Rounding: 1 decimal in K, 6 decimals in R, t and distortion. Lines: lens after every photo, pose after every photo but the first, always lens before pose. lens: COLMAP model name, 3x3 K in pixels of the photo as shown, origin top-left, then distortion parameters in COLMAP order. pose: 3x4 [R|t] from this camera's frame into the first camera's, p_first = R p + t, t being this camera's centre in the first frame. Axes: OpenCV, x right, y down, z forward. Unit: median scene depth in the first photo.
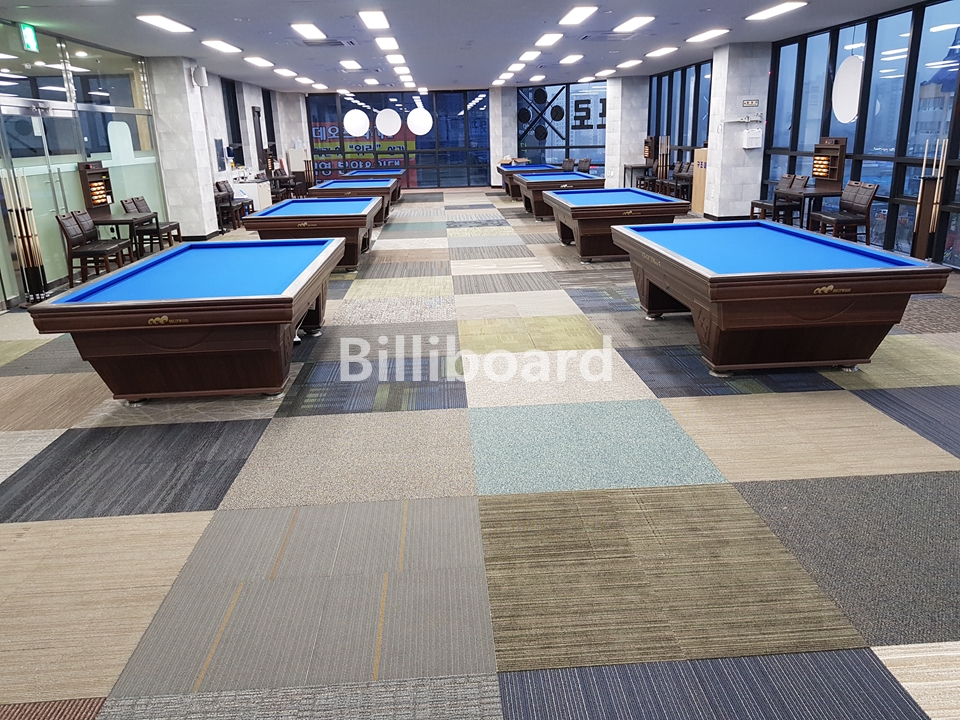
lens RADIAL K [[739.6, 0, 479.2], [0, 739.6, 355.3], [0, 0, 1]] dist [0.040084, -0.058855]
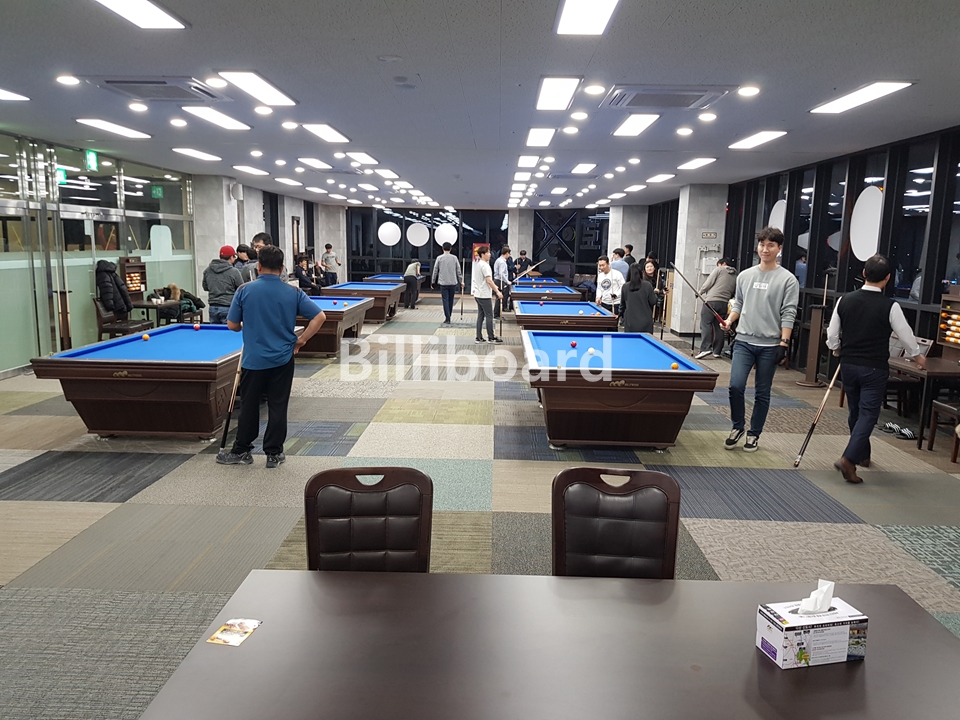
lens RADIAL K [[739.6, 0, 486.1], [0, 739.6, 360.1], [0, 0, 1]] dist [0.040084, -0.058855]
pose [[0.995727, 0.059873, -0.070311, 0.285814], [-0.068807, 0.988803, -0.132417, 0.053736], [0.061596, 0.136689, 0.988697, -0.274010]]
